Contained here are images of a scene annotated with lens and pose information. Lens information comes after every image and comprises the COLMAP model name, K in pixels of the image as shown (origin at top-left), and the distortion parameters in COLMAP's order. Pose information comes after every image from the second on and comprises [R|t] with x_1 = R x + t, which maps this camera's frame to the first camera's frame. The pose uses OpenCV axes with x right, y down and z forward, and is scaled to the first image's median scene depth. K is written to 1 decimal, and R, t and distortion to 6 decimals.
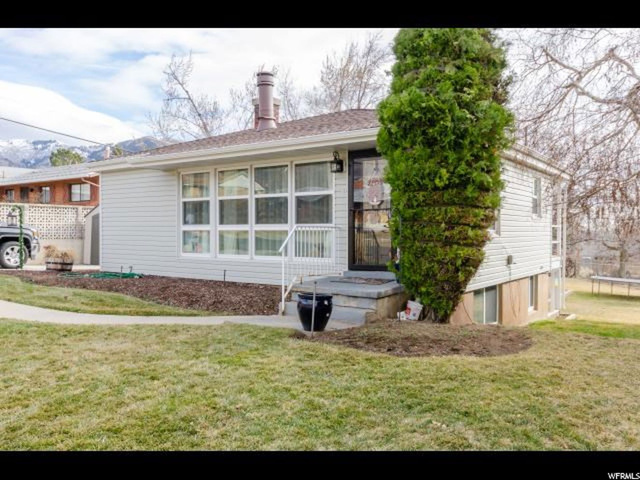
lens RADIAL K [[553.6, 0, 319.7], [0, 553.6, 239.2], [0, 0, 1]] dist [-0.005648, -0.000423]
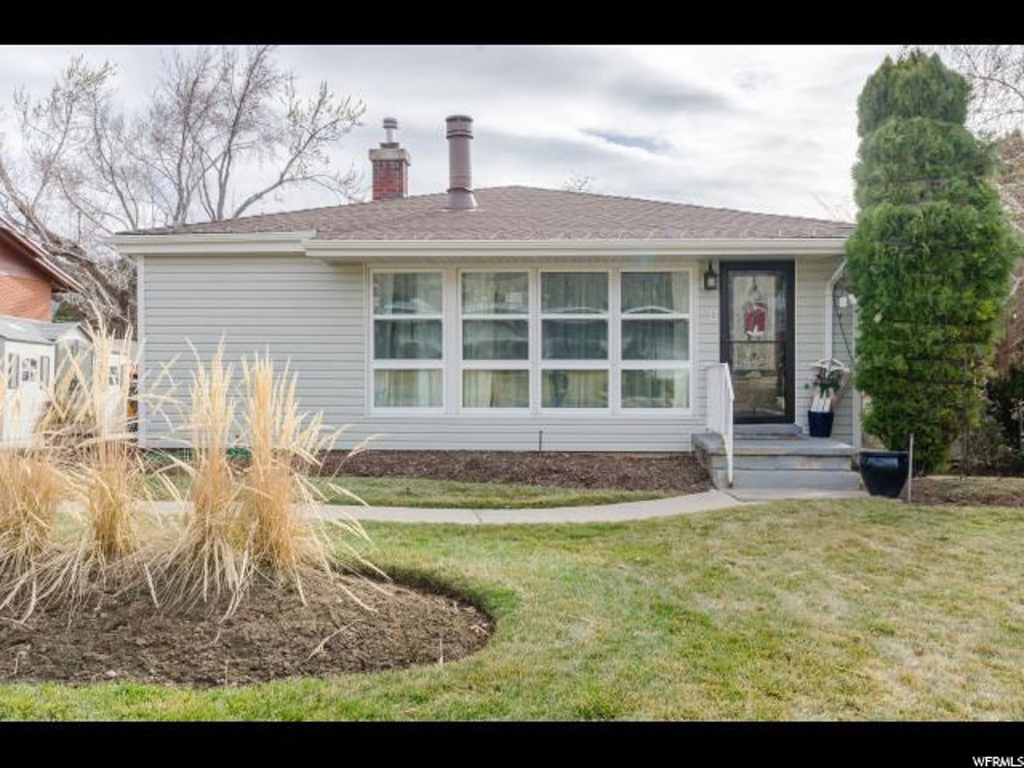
lens RADIAL K [[885.7, 0, 511.7], [0, 885.7, 383.6], [0, 0, 1]] dist [-0.005648, -0.000423]
pose [[0.842402, -0.001342, 0.538848, -0.714629], [0.004348, 0.999981, -0.004307, 0.005090], [-0.538832, 0.005972, 0.842392, 0.147258]]
